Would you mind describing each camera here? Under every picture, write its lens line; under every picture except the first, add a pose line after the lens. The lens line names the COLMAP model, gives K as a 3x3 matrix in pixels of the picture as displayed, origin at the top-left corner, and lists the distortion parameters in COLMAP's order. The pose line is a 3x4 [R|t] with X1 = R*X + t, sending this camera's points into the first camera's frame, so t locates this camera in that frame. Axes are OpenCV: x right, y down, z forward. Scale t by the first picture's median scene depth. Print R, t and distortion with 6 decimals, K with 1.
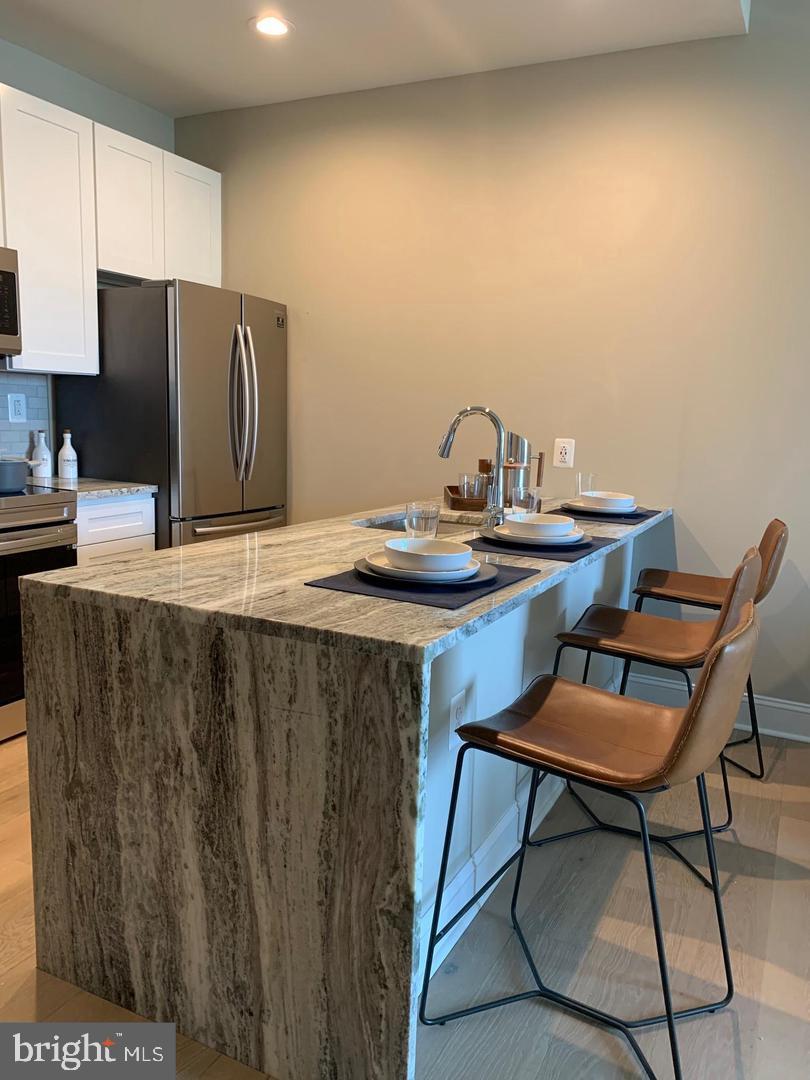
lens RADIAL K [[832.5, 0, 408.5], [0, 832.5, 543.5], [0, 0, 1]] dist [0.021981, -0.007836]
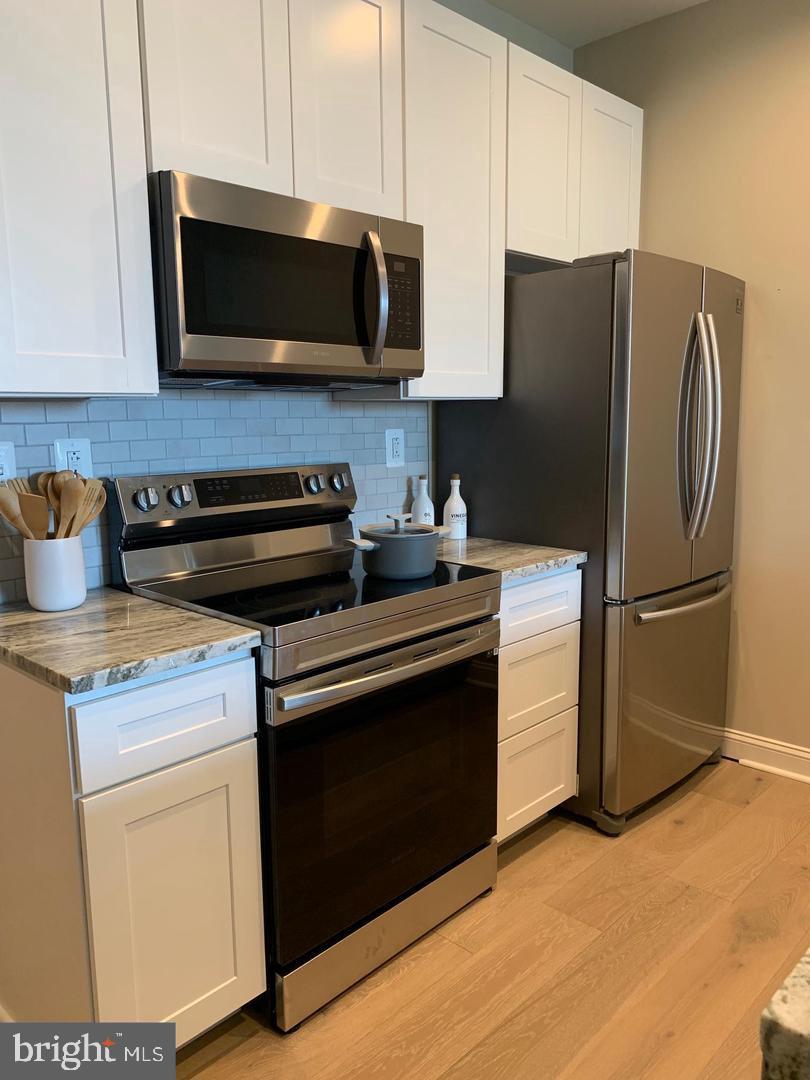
lens RADIAL K [[832.5, 0, 401.0], [0, 832.5, 537.7], [0, 0, 1]] dist [0.021981, -0.007836]
pose [[0.954331, -0.001978, -0.298744, -0.239543], [-0.002204, 0.999904, -0.013662, -0.071269], [0.298743, 0.013696, 0.954235, 0.290512]]
